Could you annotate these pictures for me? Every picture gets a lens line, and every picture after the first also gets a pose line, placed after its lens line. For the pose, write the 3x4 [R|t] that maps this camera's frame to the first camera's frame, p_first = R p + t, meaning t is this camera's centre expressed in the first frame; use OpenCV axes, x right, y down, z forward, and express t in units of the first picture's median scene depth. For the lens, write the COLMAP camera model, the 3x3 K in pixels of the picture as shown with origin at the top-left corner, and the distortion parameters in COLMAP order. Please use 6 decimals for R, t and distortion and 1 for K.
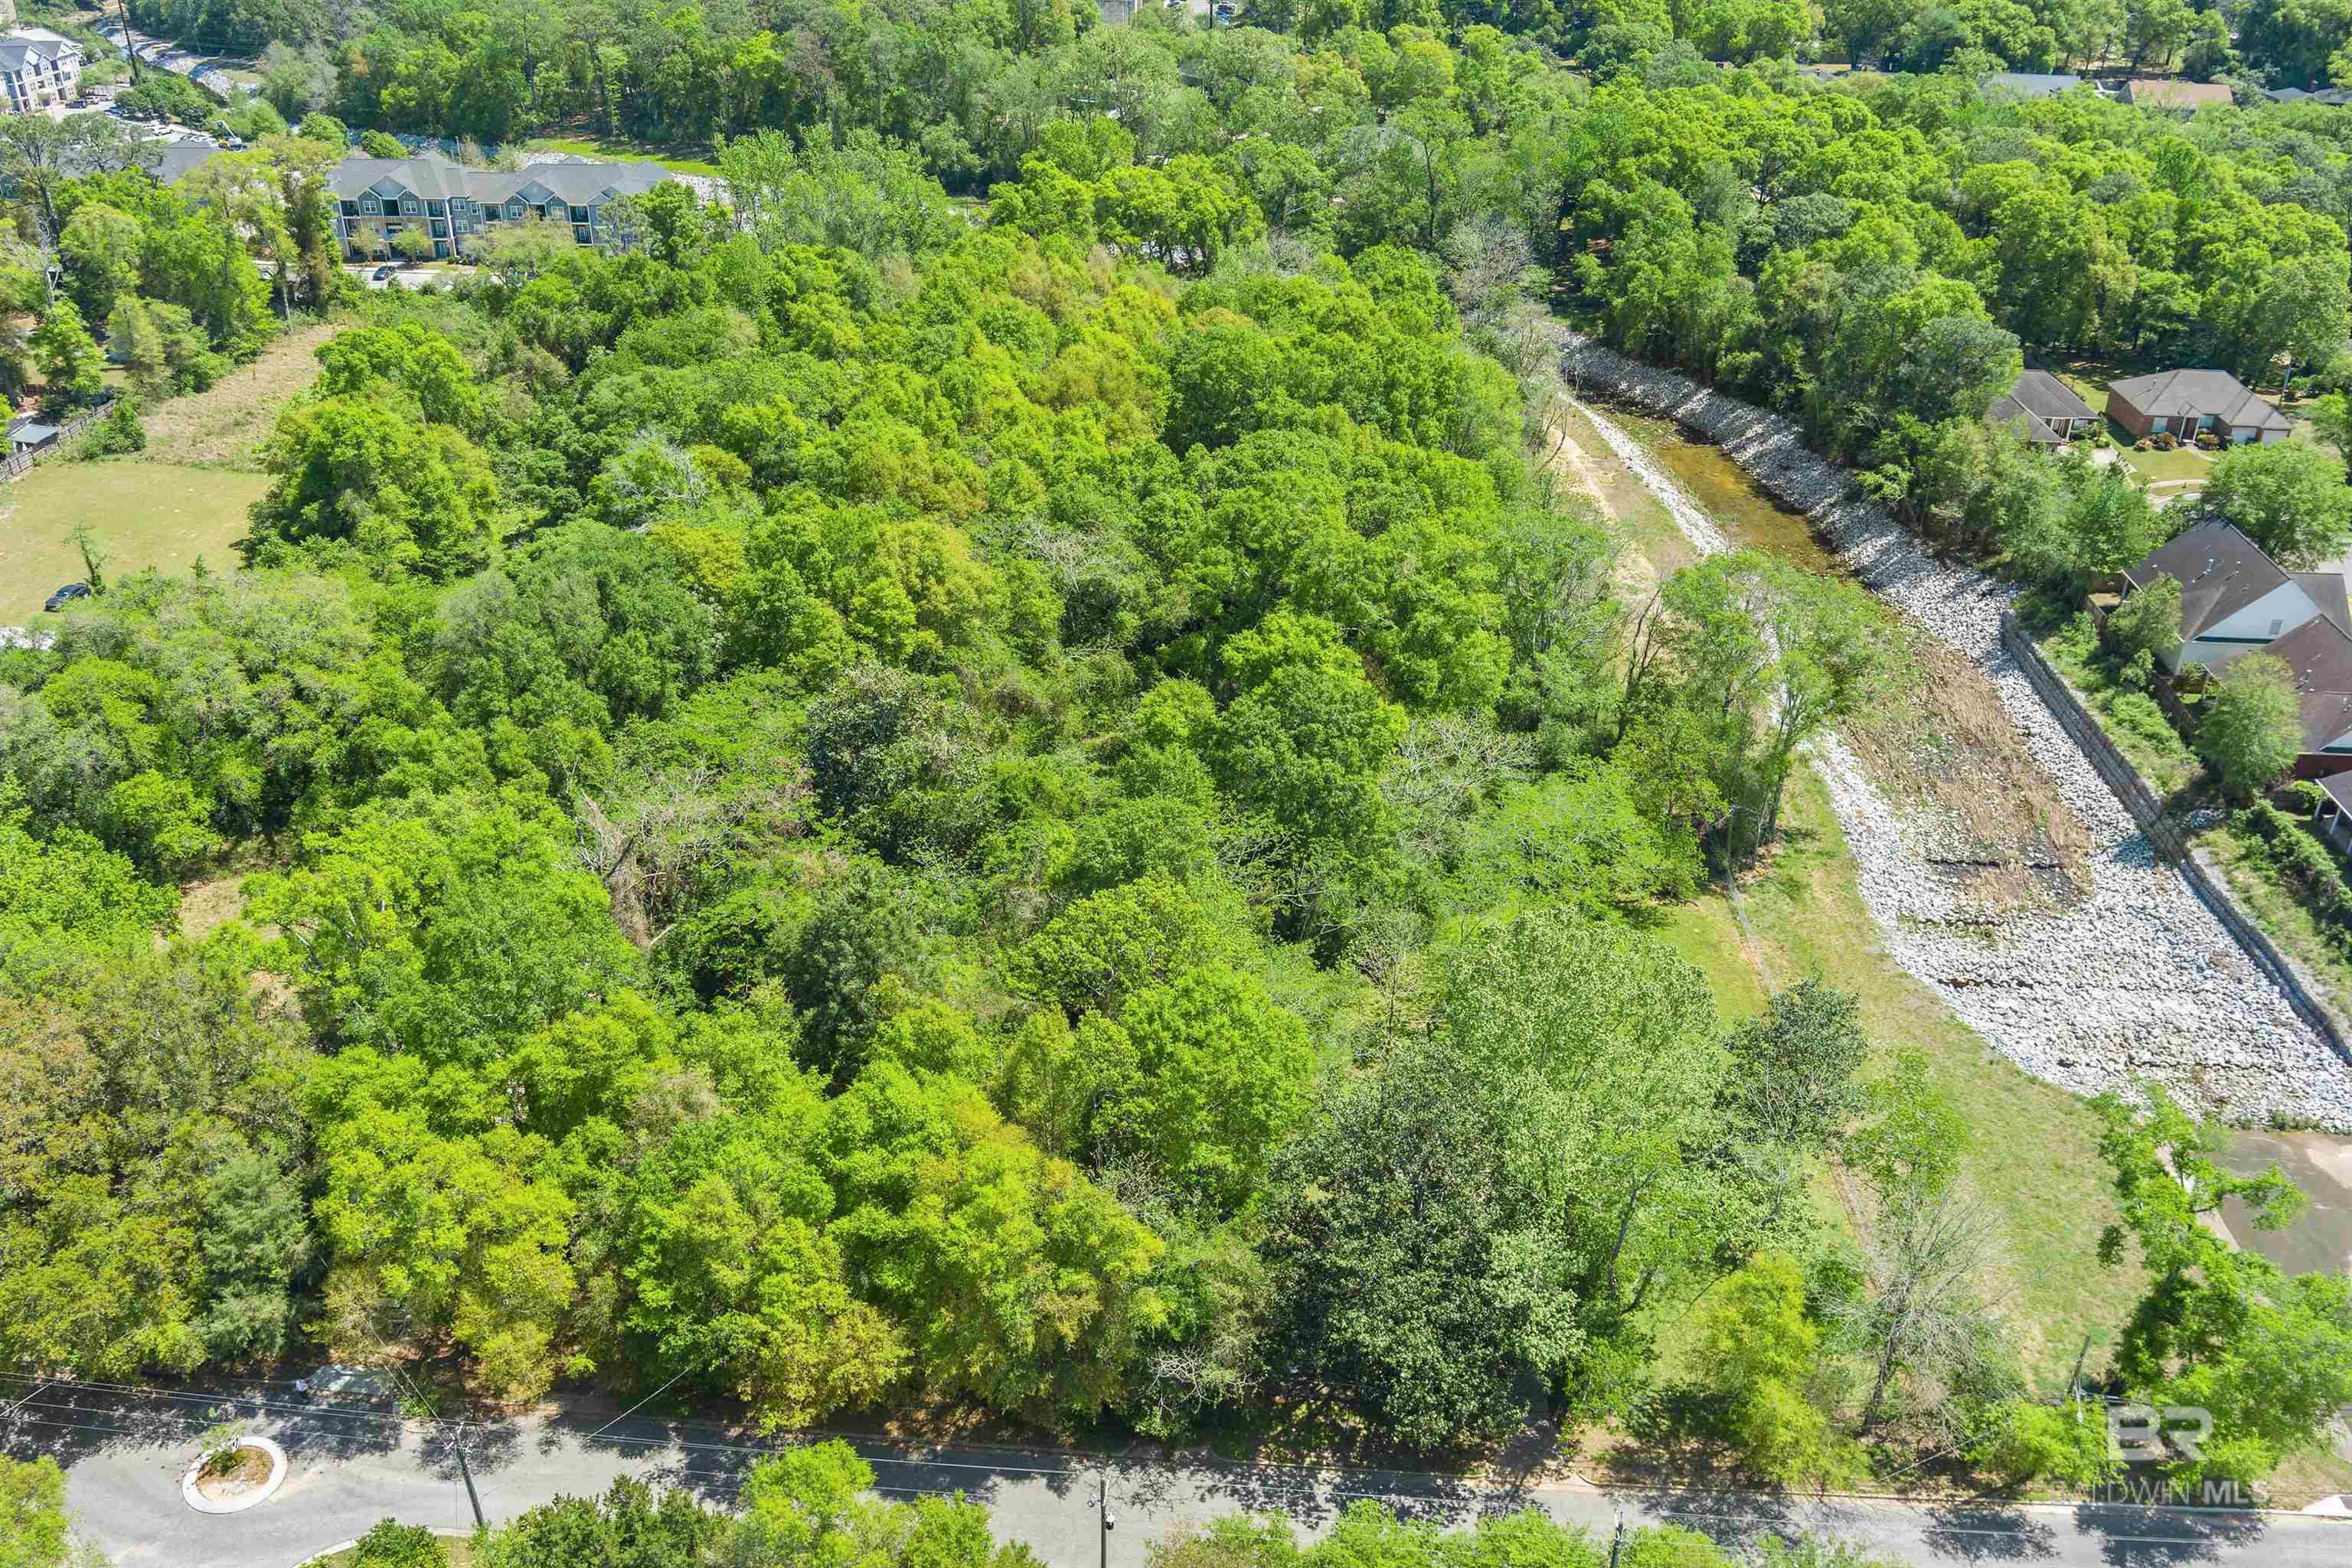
lens RADIAL K [[1912.7, 0, 1166.5], [0, 1912.7, 779.3], [0, 0, 1]] dist [-0.085379, 0.040646]
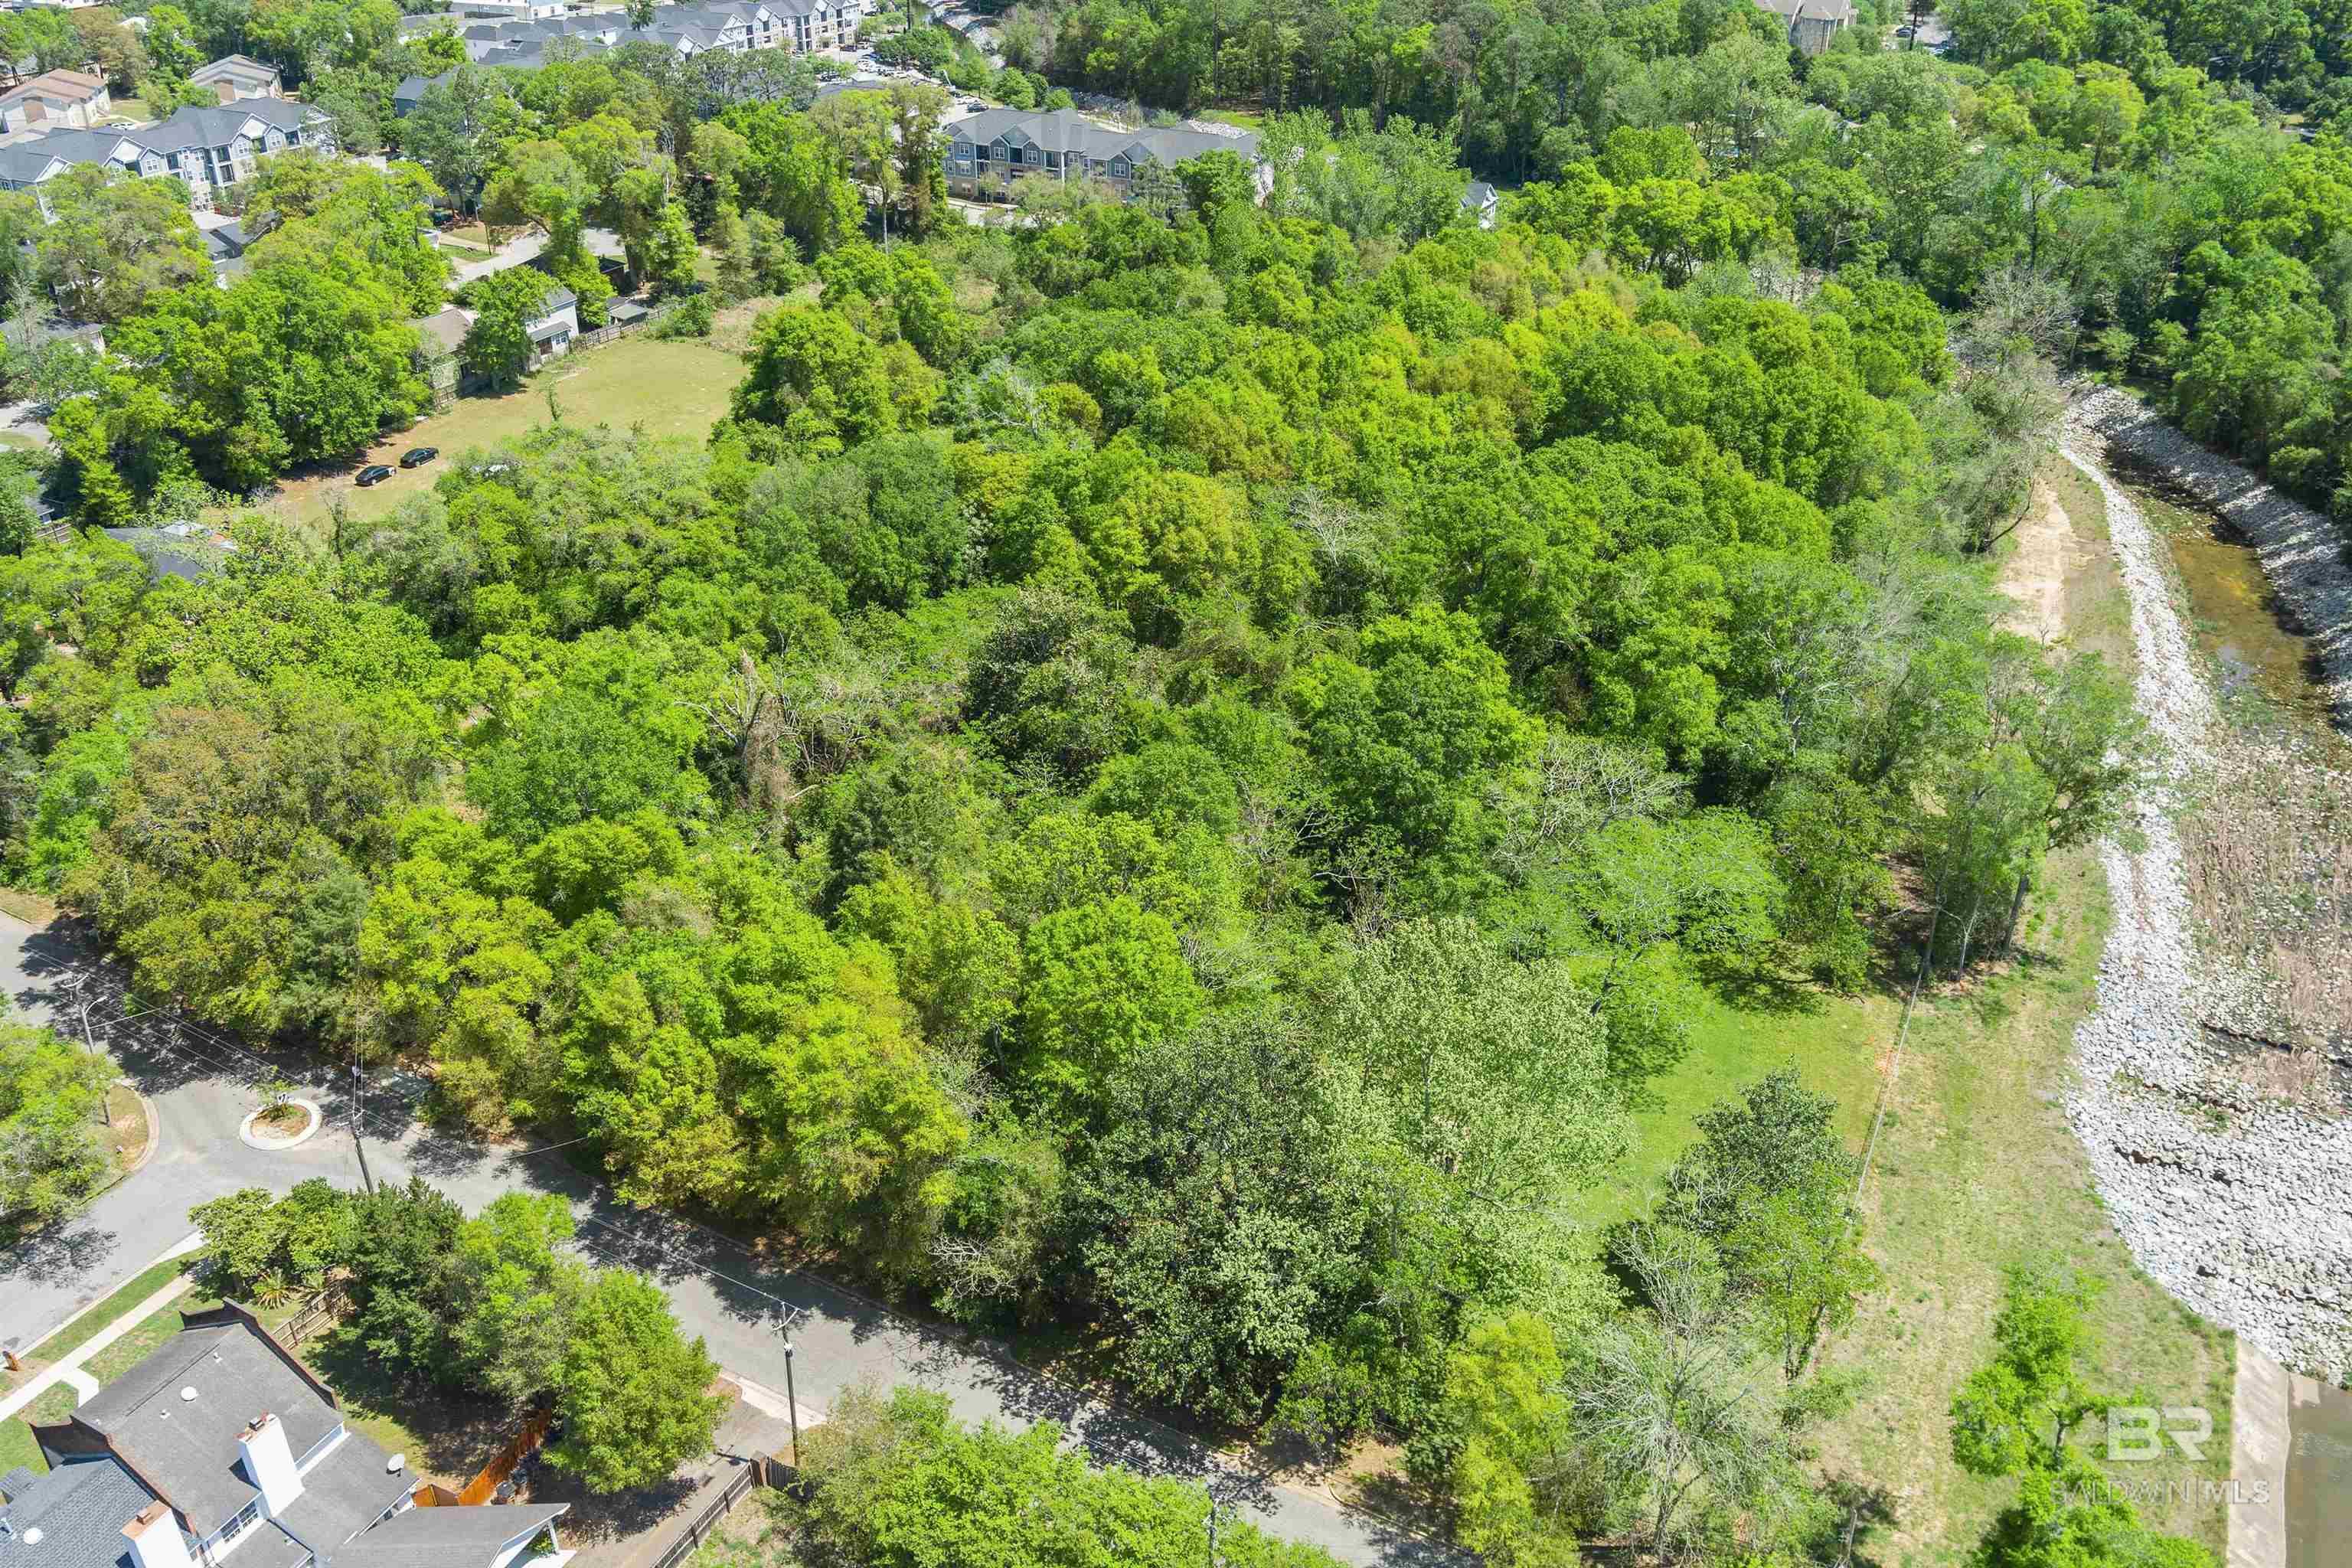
lens RADIAL K [[1912.7, 0, 1162.2], [0, 1912.7, 771.3], [0, 0, 1]] dist [-0.085379, 0.040646]
pose [[0.911811, 0.192602, -0.362635, 0.279384], [-0.195030, 0.980330, 0.030288, -0.004173], [0.361336, 0.043107, 0.931439, 0.028462]]
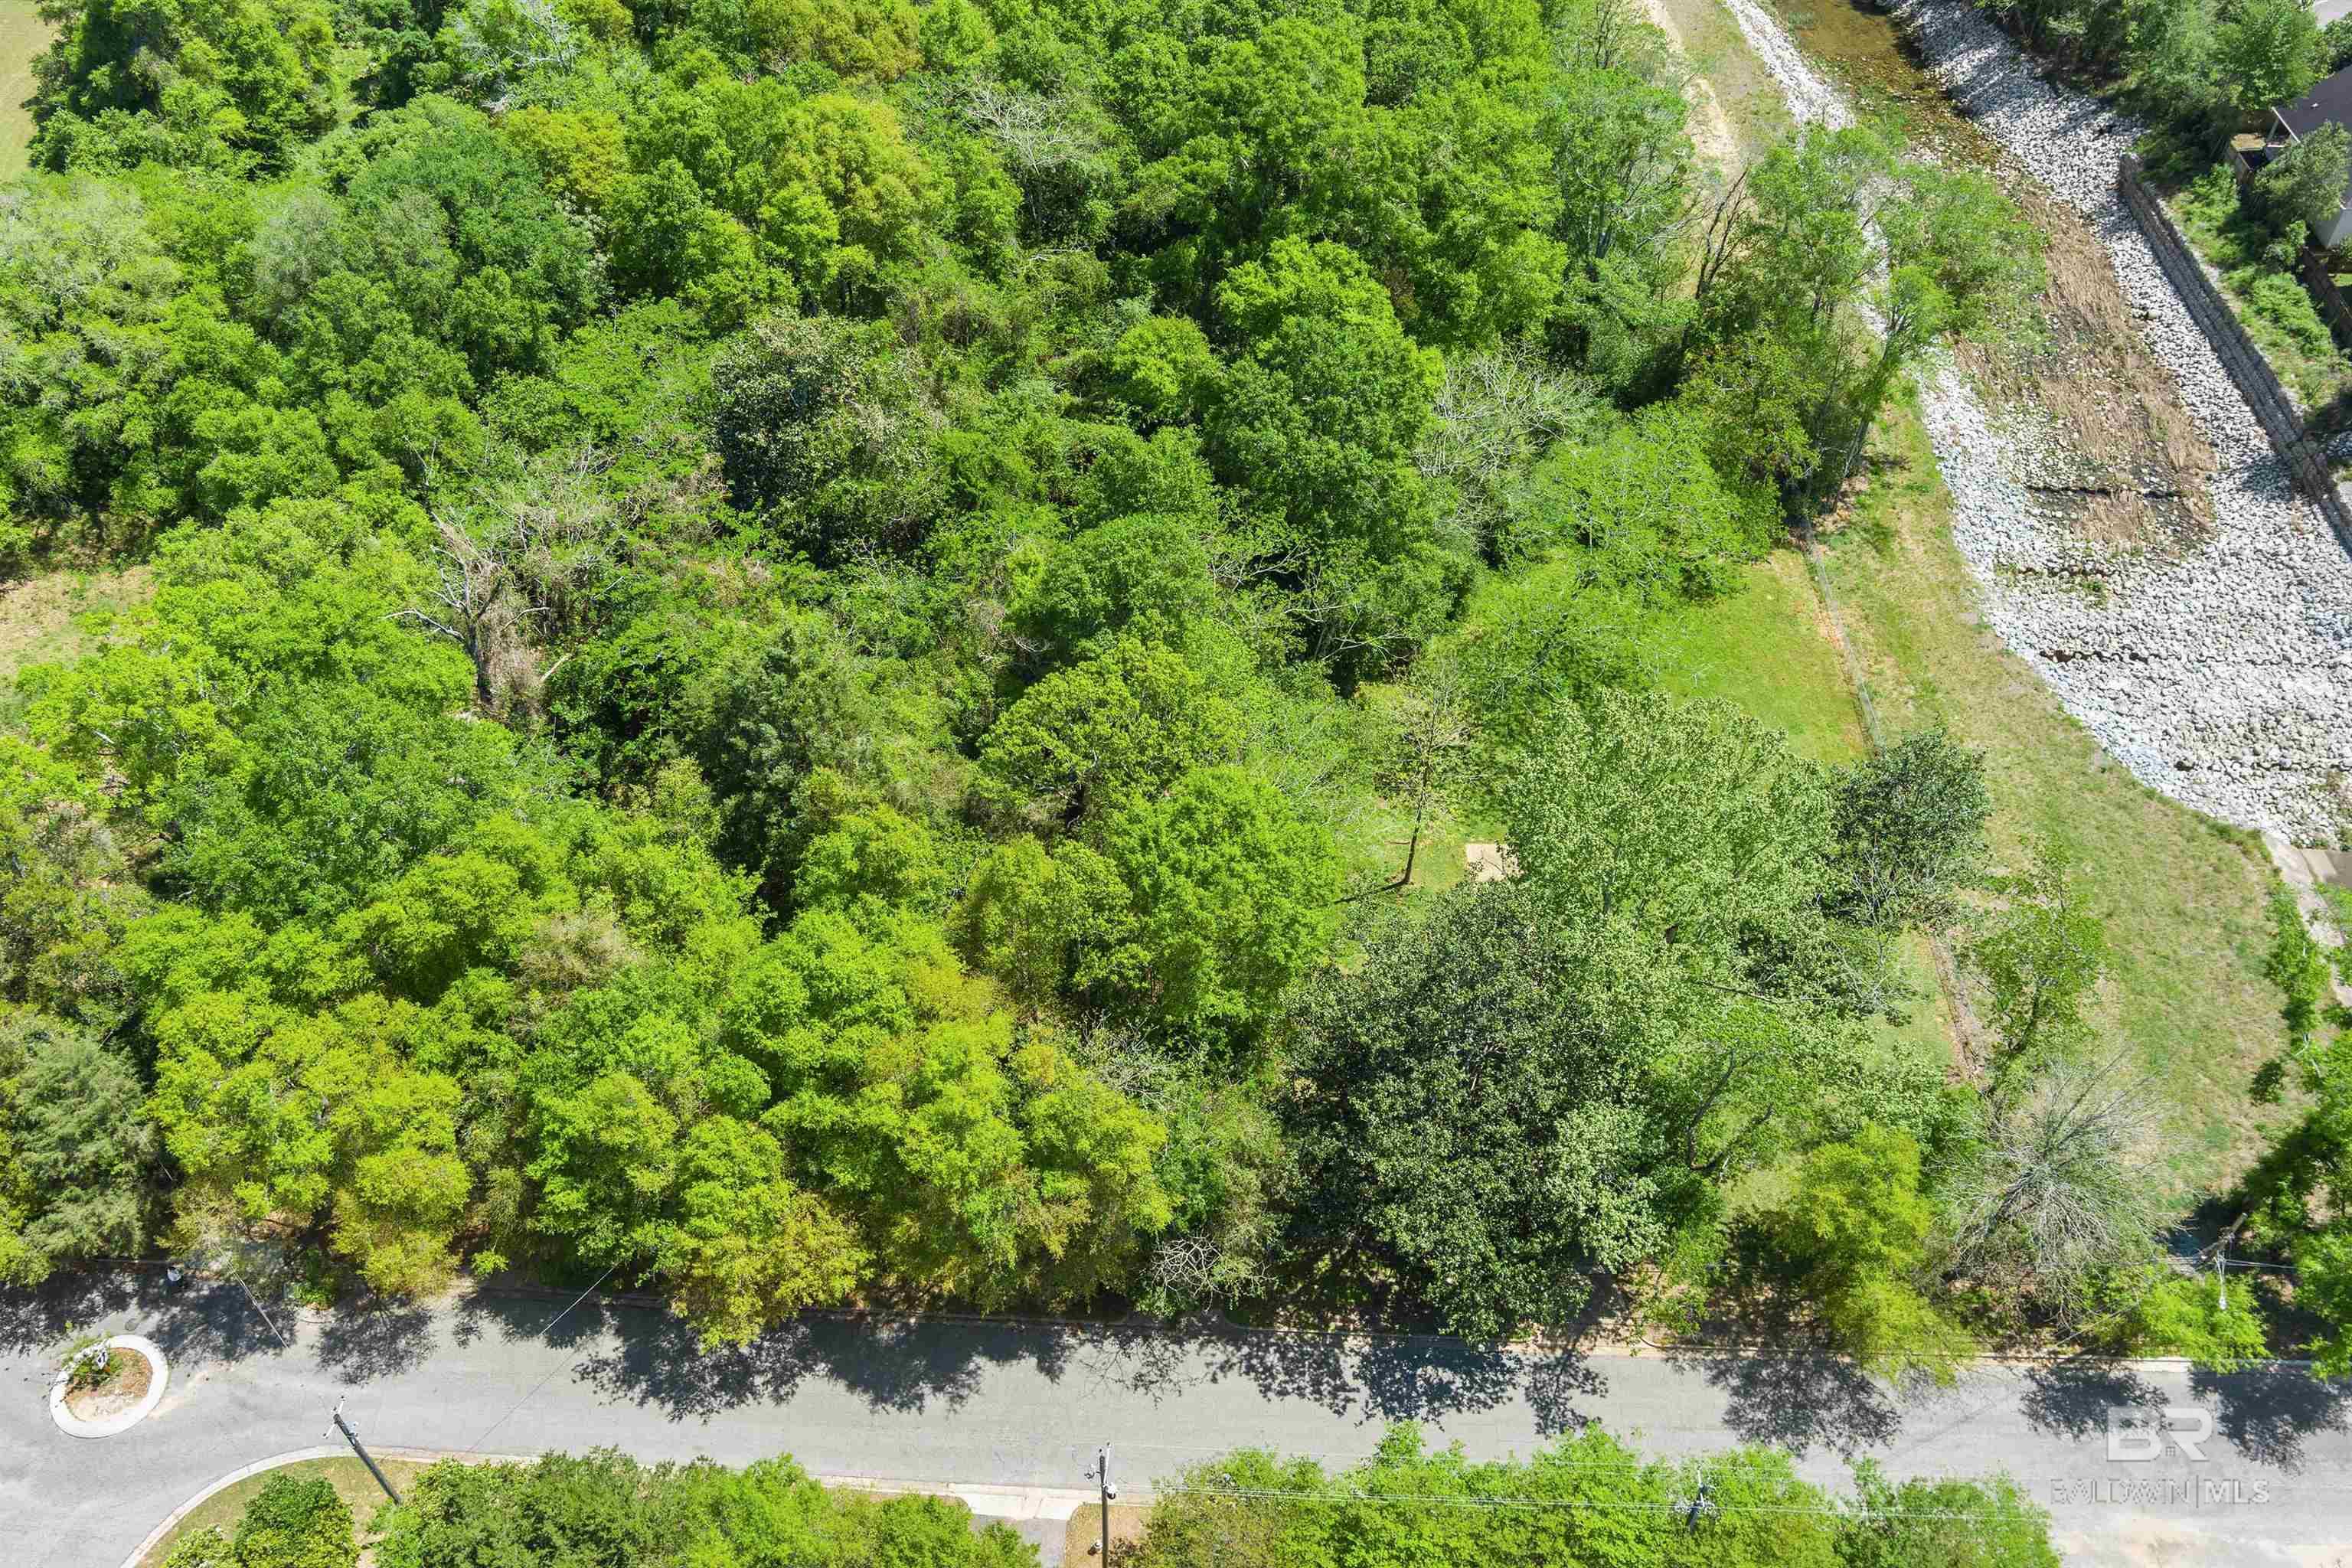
lens RADIAL K [[1912.7, 0, 1172.2], [0, 1912.7, 787.2], [0, 0, 1]] dist [-0.085379, 0.040646]
pose [[0.999750, -0.018865, 0.012027, -0.003803], [0.014490, 0.955565, 0.294425, -0.093099], [-0.017047, -0.294177, 0.955599, 0.153493]]
